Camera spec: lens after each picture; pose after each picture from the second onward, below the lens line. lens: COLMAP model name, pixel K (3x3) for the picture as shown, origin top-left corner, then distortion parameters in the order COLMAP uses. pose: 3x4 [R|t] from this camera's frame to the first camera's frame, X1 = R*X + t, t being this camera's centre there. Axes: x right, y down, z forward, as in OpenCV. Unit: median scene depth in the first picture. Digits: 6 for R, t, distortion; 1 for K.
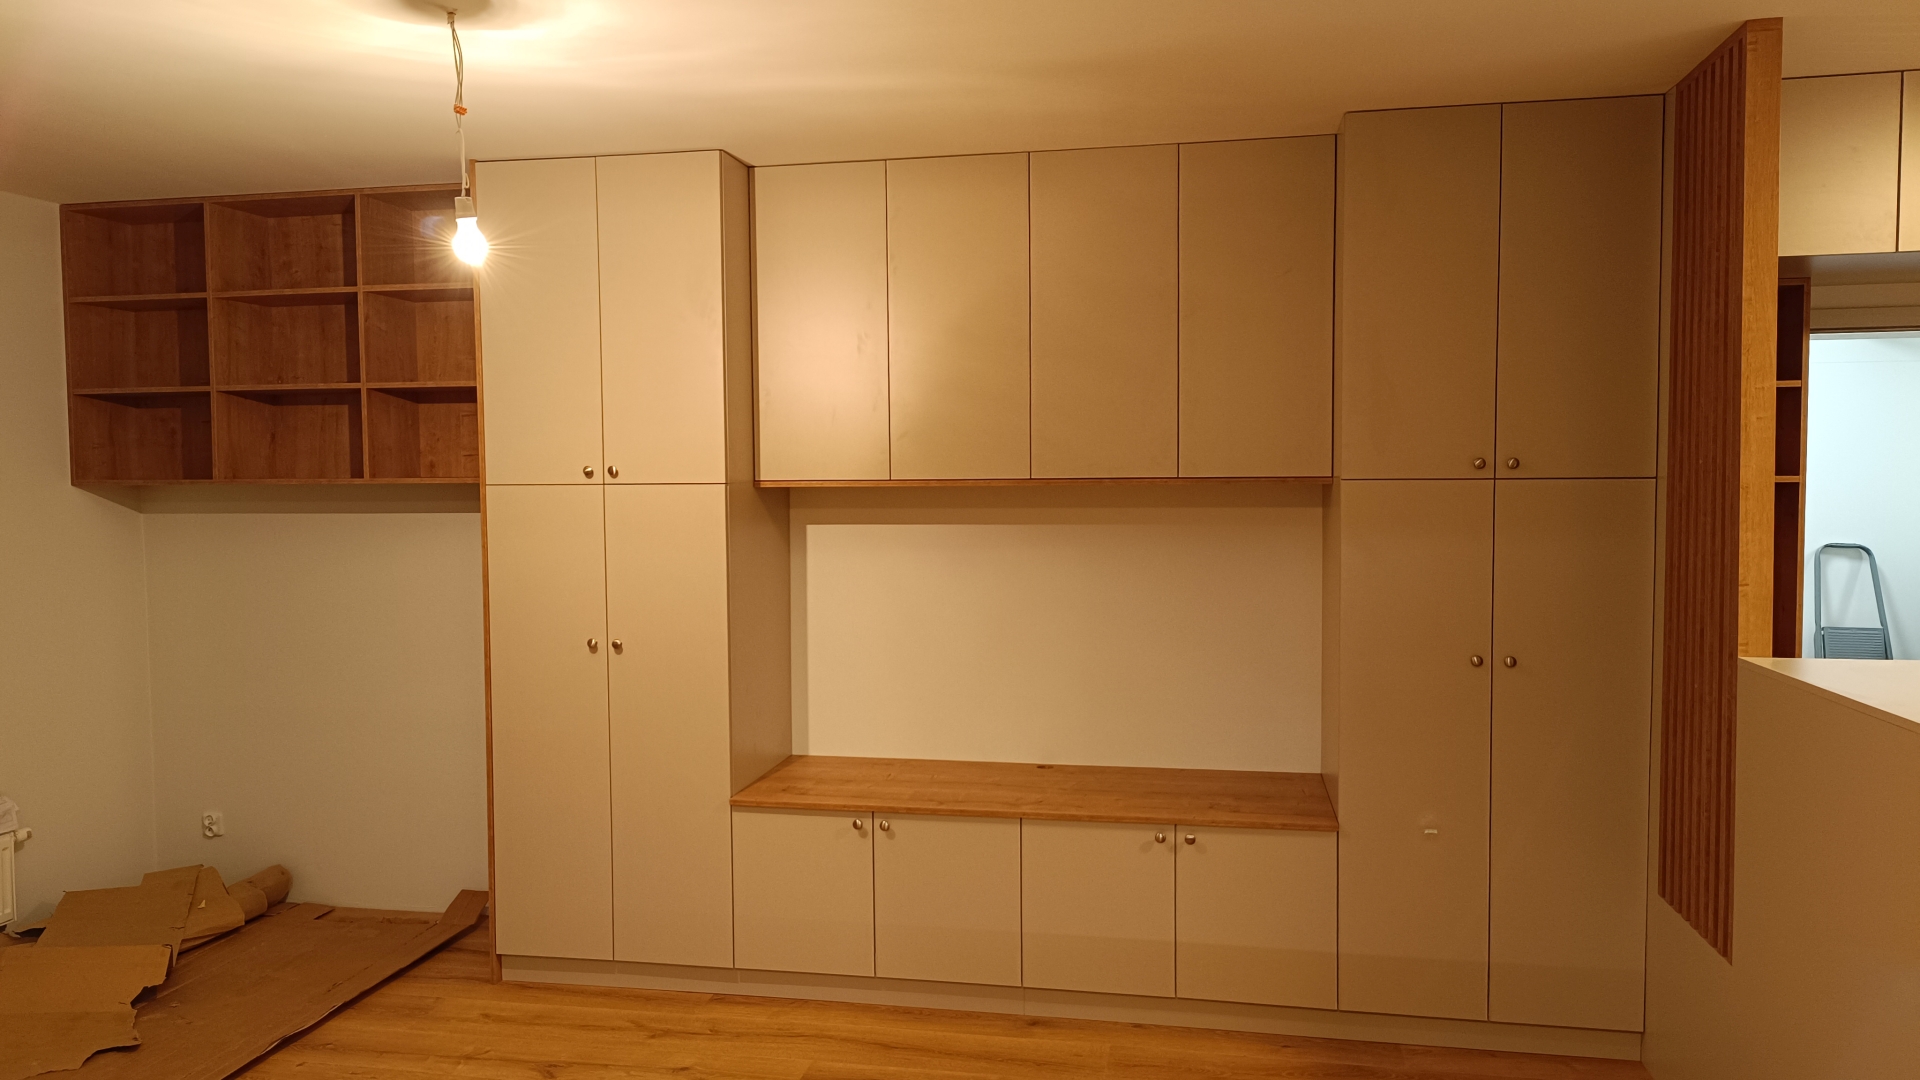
lens RADIAL K [[1347.3, 0, 920.9], [0, 1347.3, 538.2], [0, 0, 1]] dist [-0.005596, -0.003978]
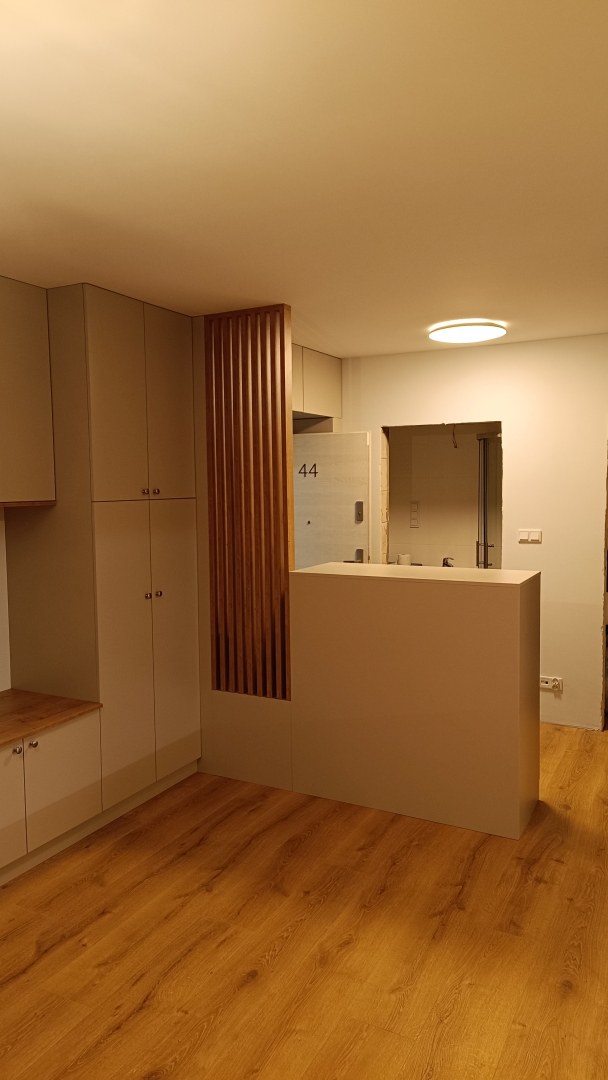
lens RADIAL K [[735.3, 0, 304.0], [0, 735.3, 540.0], [0, 0, 1]] dist [0.024747, -0.035863]
pose [[0.282351, -0.072633, 0.956558, -0.530416], [0.055511, 0.996696, 0.059295, -0.038828], [-0.957704, 0.036357, 0.285450, 0.510796]]
